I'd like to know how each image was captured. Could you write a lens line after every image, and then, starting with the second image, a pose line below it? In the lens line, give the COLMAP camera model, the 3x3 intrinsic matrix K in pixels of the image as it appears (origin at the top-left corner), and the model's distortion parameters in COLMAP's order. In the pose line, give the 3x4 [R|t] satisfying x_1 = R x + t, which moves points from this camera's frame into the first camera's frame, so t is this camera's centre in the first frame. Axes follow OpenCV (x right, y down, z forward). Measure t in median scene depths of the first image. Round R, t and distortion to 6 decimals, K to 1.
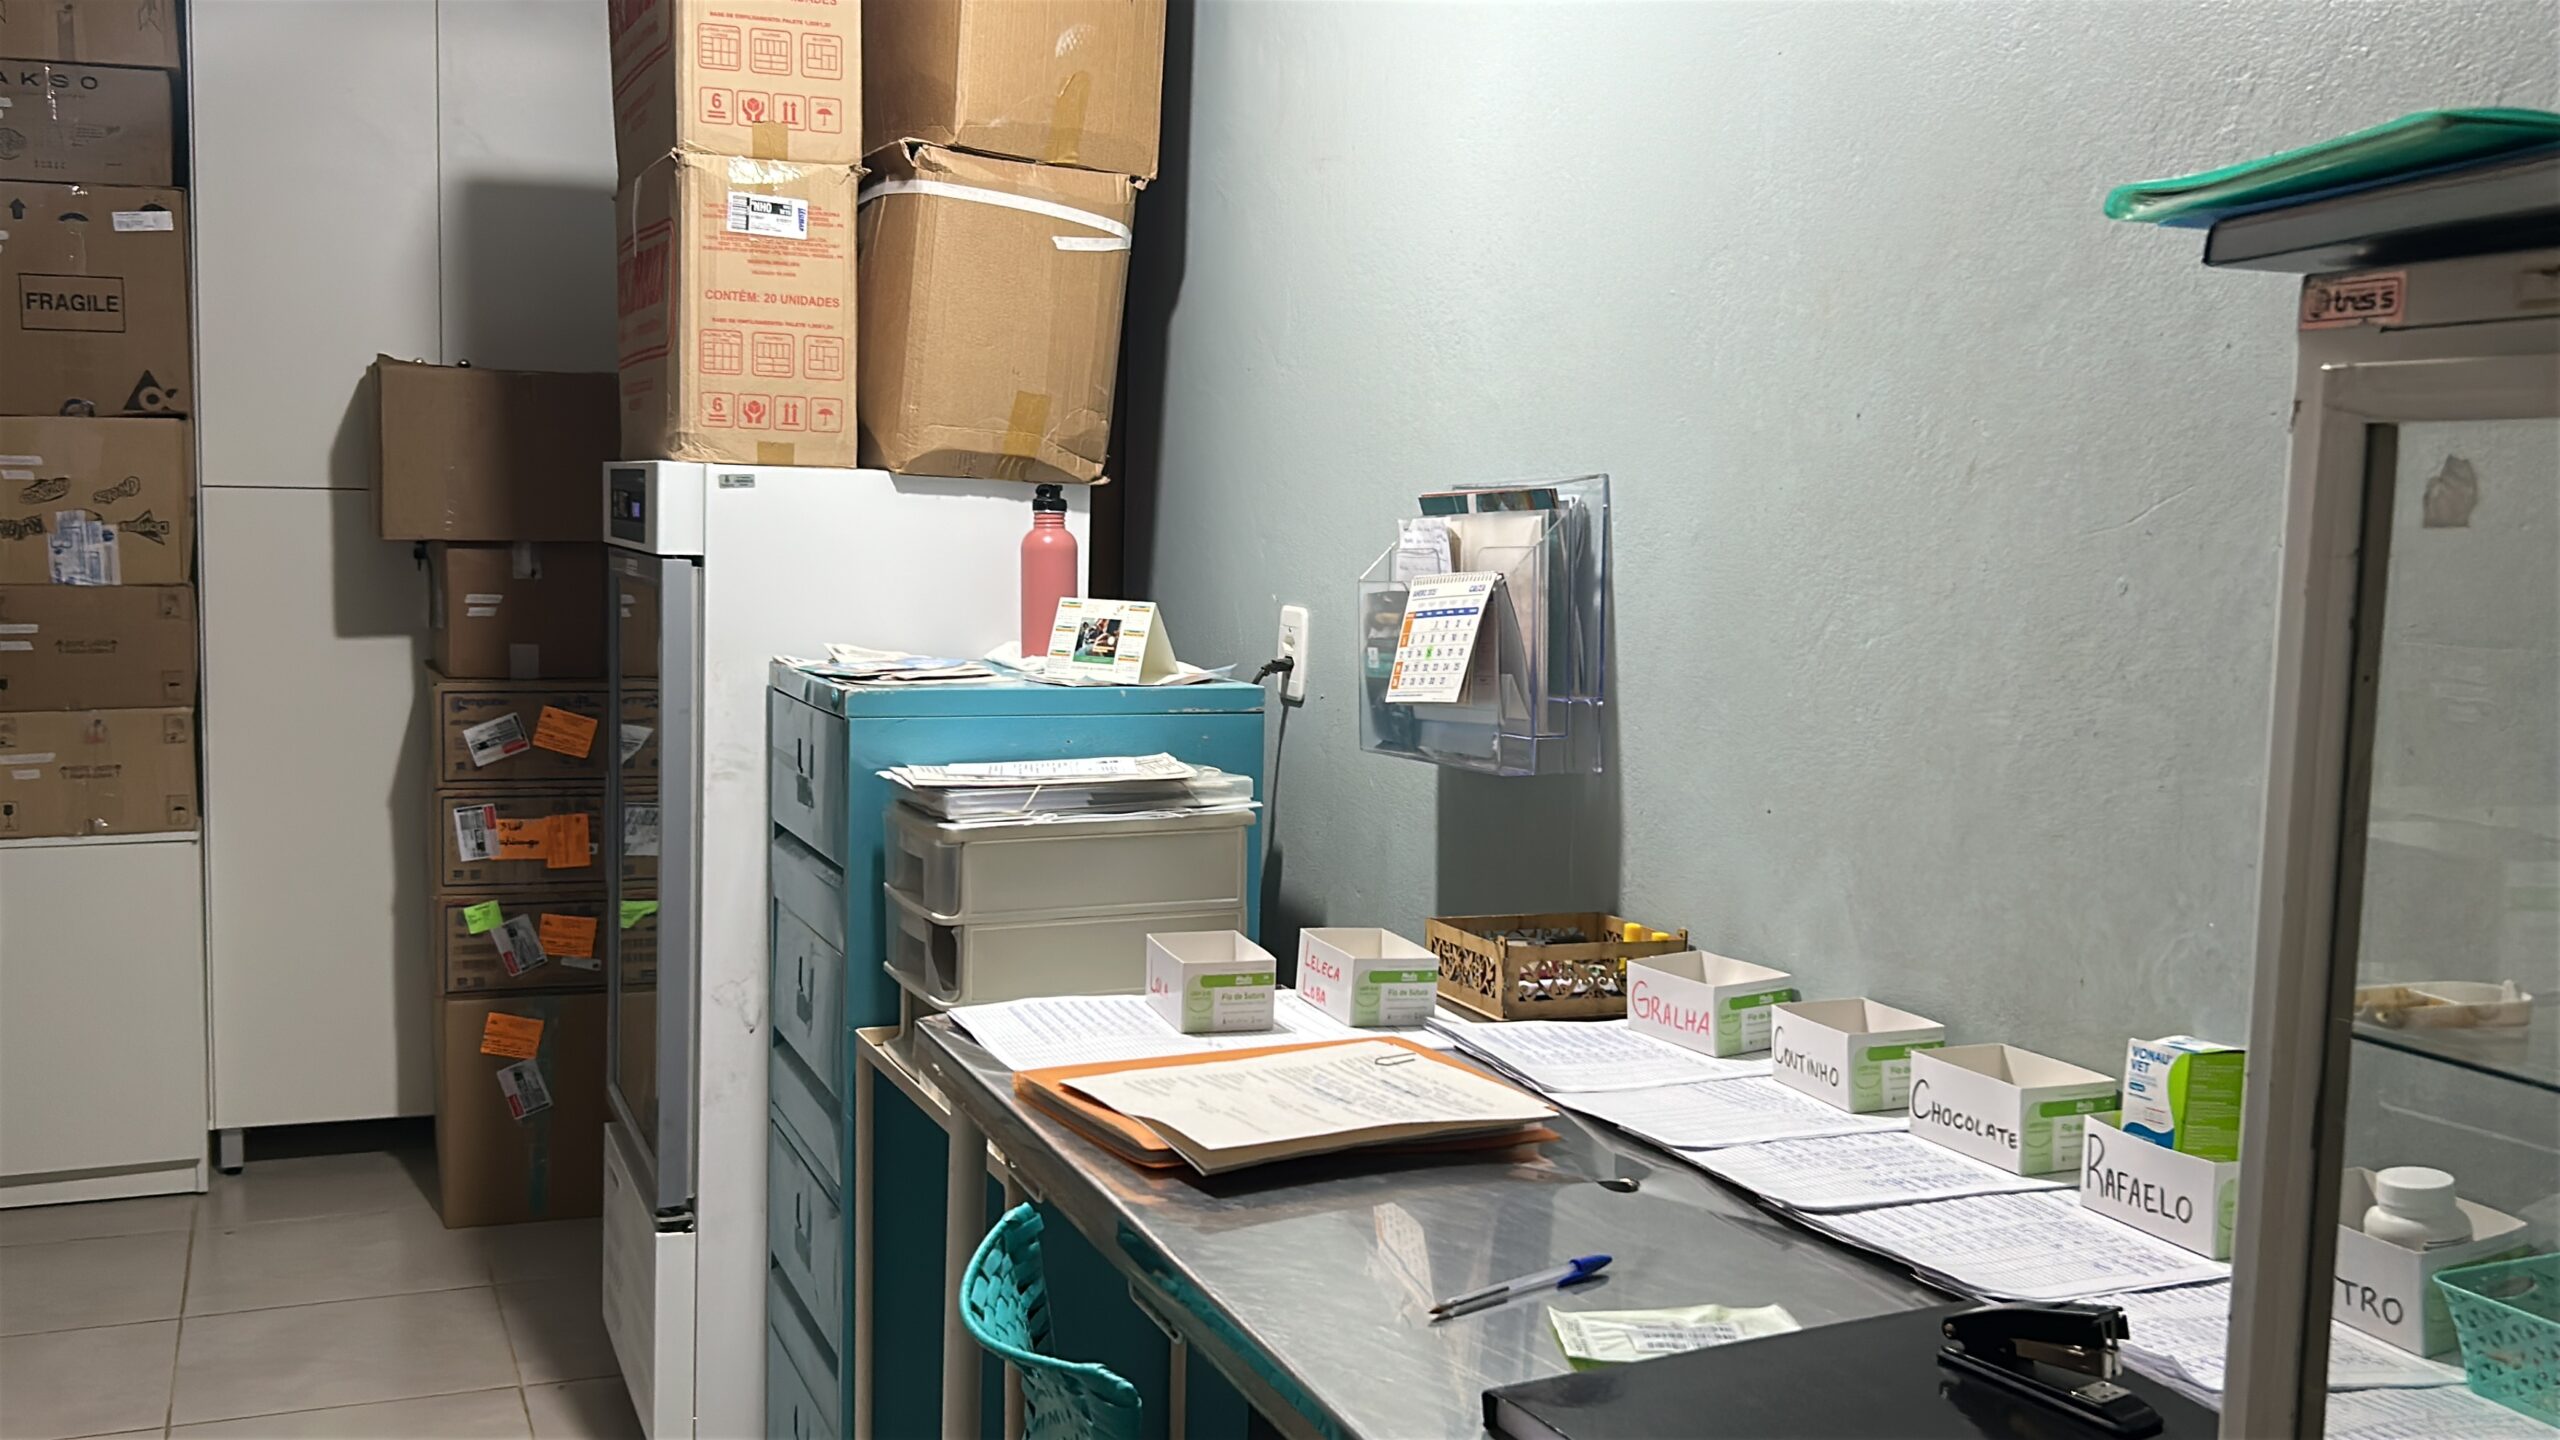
lens RADIAL K [[2335.6, 0, 1277.9], [0, 2335.6, 721.1], [0, 0, 1]] dist [0.011846, 0.000000]
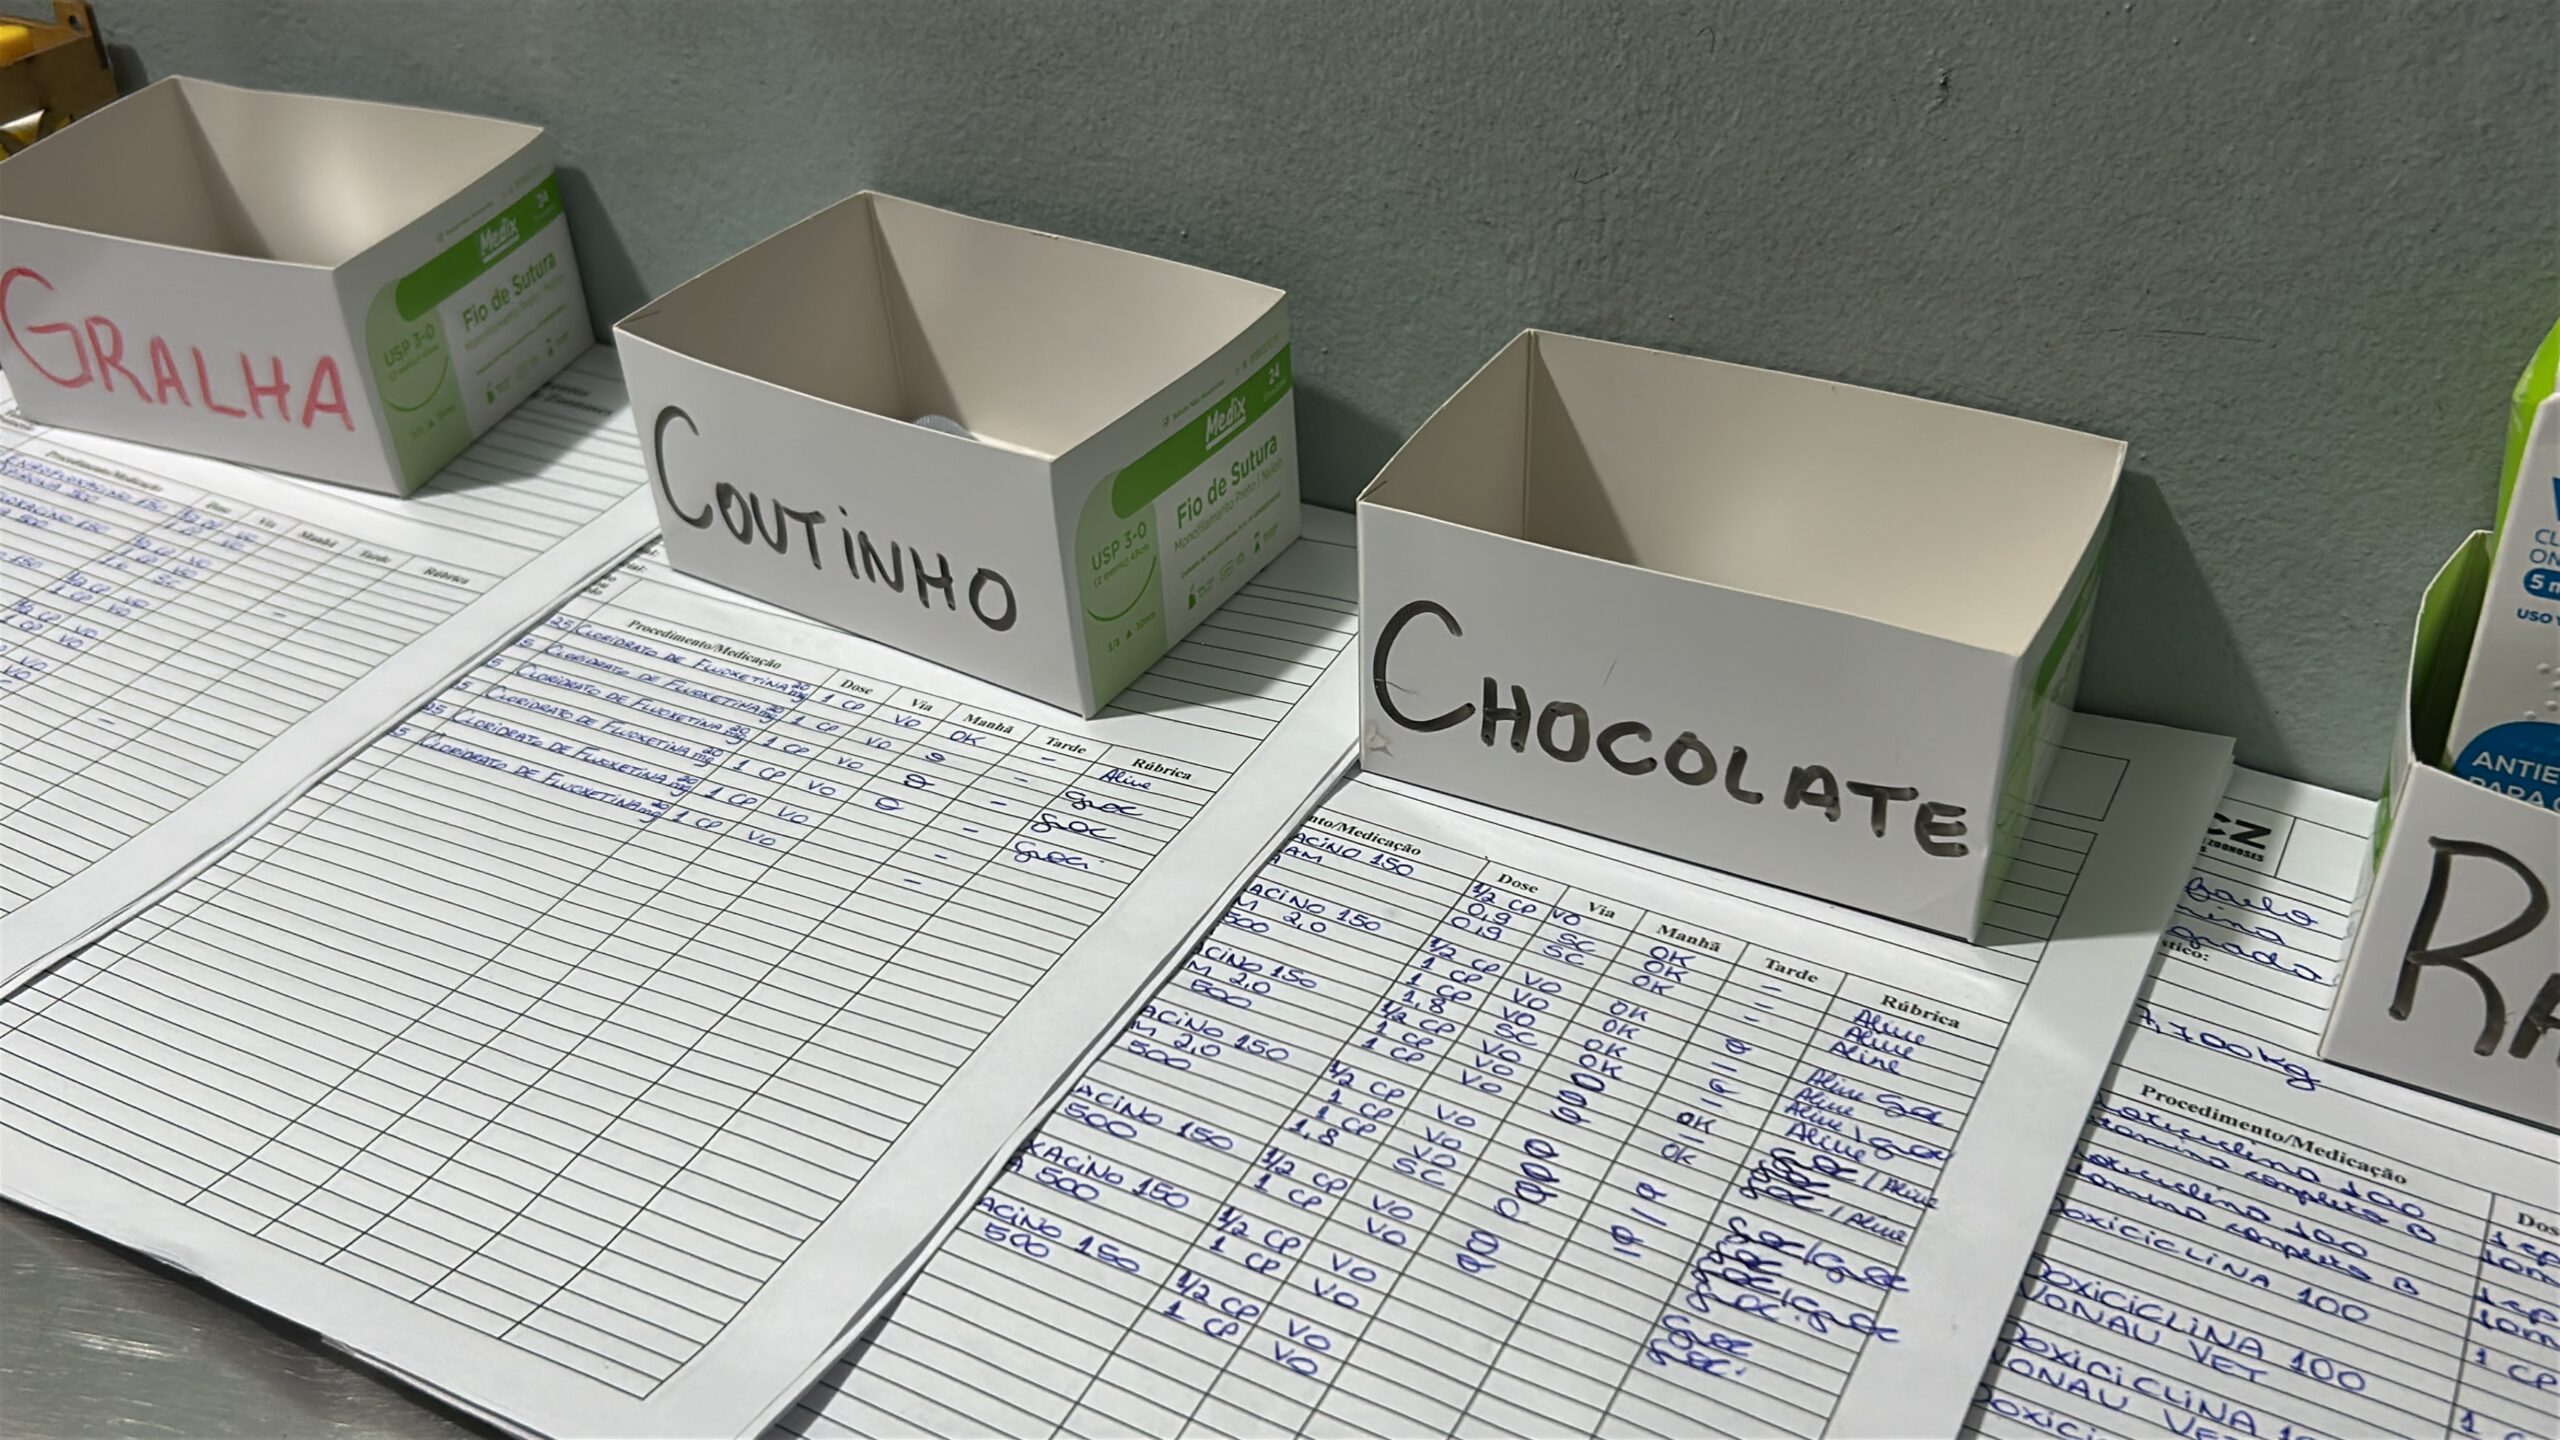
lens RADIAL K [[2335.6, 0, 1276.6], [0, 2335.6, 725.7], [0, 0, 1]] dist [0.011846, 0.000000]
pose [[0.767938, -0.387064, 0.510345, 0.124321], [0.085263, 0.851444, 0.517467, 0.030998], [-0.634823, -0.353870, 0.686859, 0.806116]]
